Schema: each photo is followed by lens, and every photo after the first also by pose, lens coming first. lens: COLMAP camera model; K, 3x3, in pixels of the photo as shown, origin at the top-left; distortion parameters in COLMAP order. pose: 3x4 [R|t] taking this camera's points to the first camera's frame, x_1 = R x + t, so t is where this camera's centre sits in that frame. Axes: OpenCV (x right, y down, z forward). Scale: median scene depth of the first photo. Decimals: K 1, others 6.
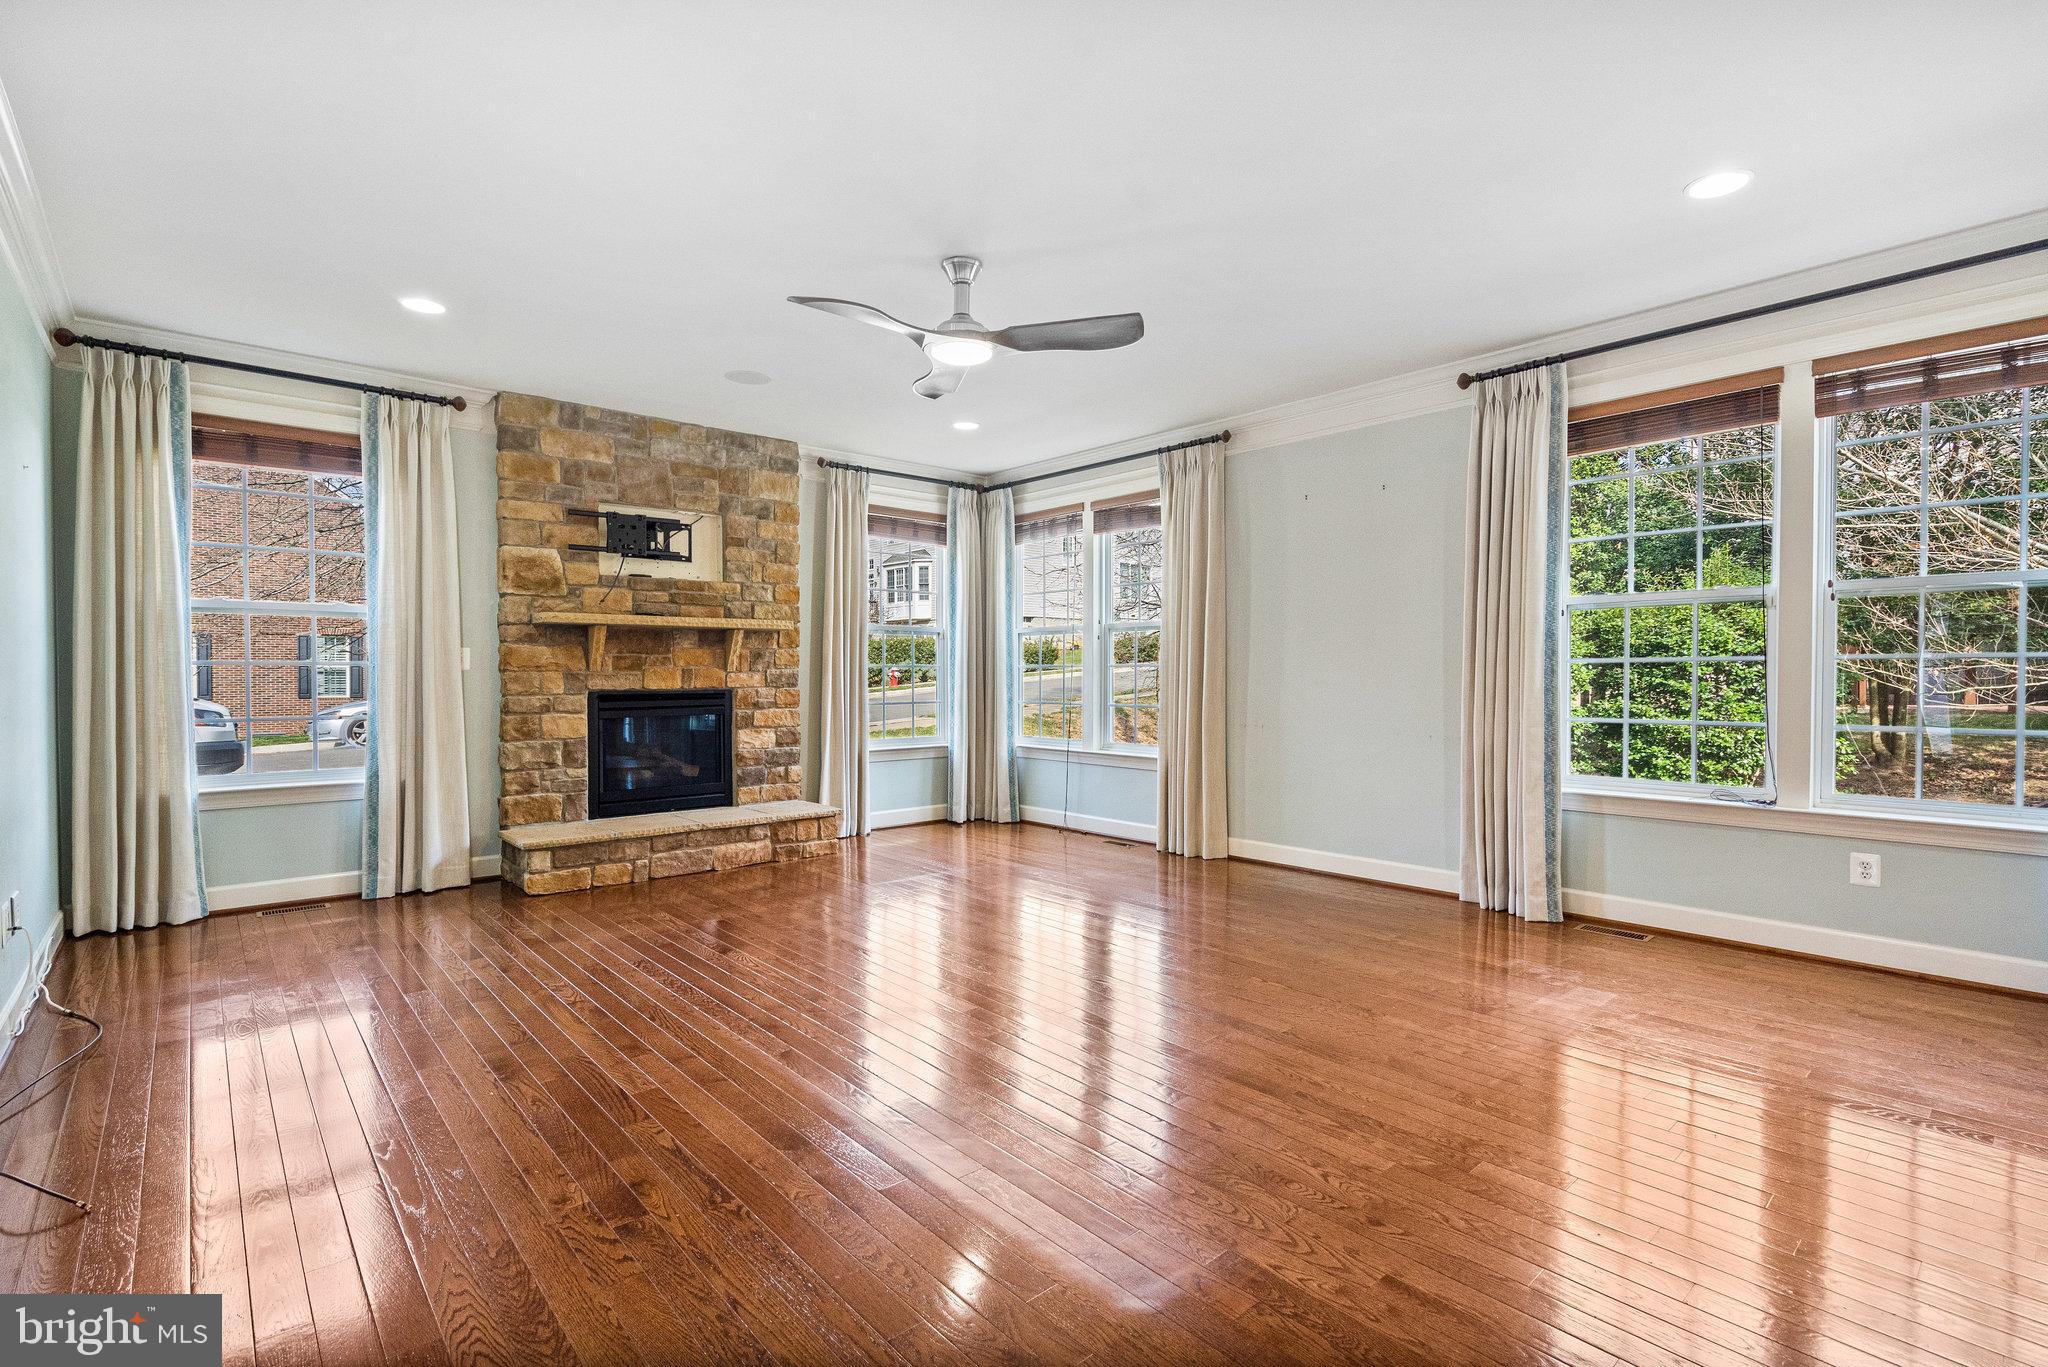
lens RADIAL K [[948.2, 0, 1024.0], [0, 948.2, 683.5], [0, 0, 1]] dist [-0.001319, 0.000151]
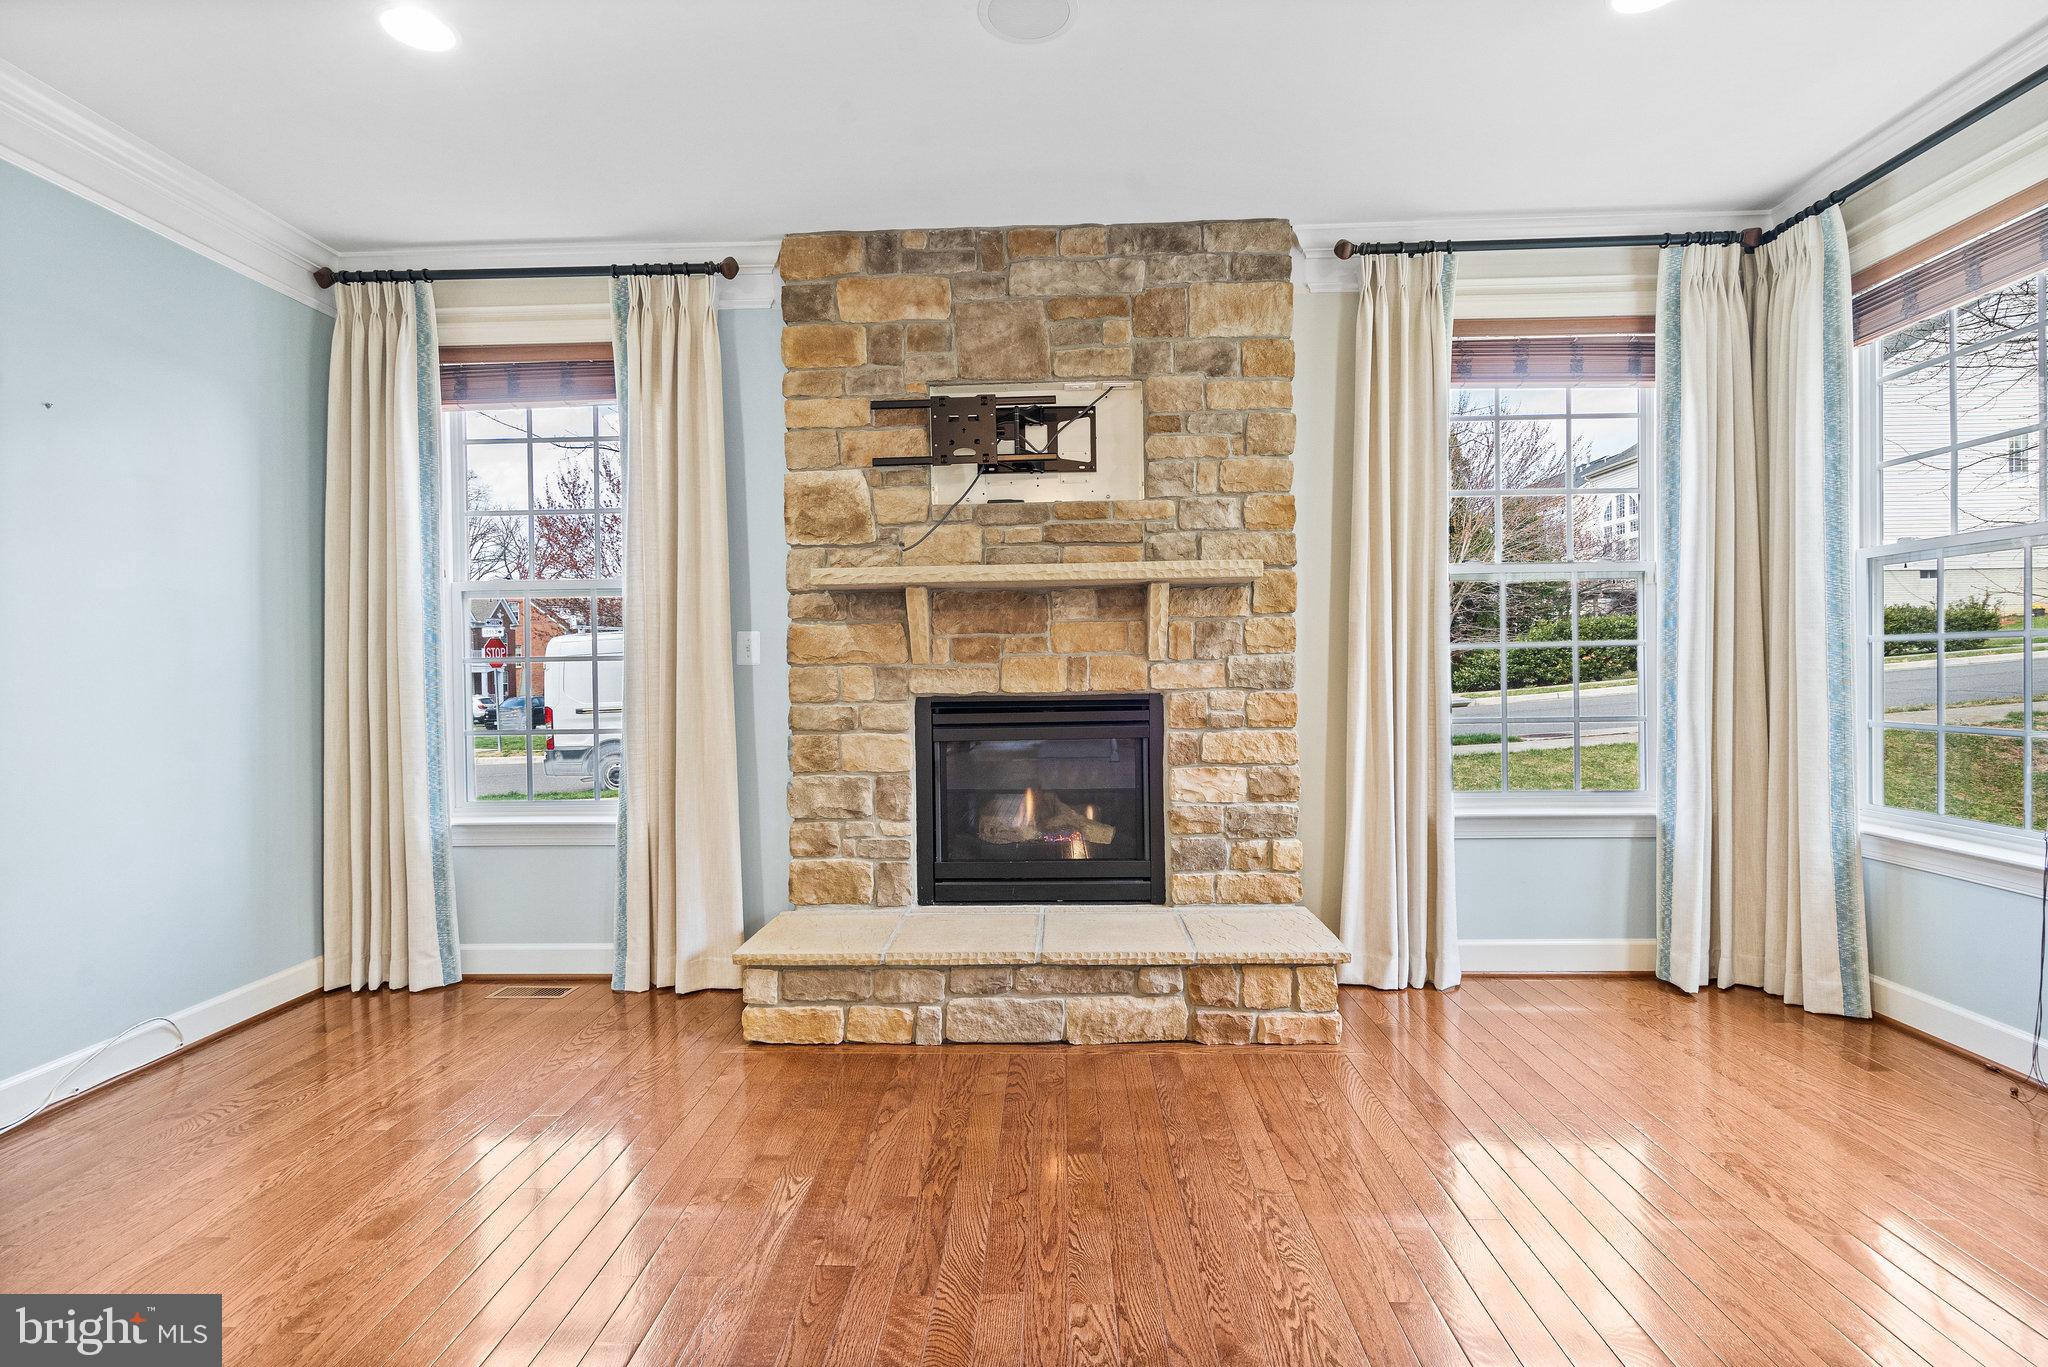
lens RADIAL K [[960.6, 0, 1019.2], [0, 960.6, 676.8], [0, 0, 1]] dist [-0.006168, 0.000576]
pose [[0.725566, -0.003332, -0.688145, 0.016472], [0.005584, 0.999984, 0.001045, -0.004652], [0.688130, -0.004601, 0.725572, 0.564522]]
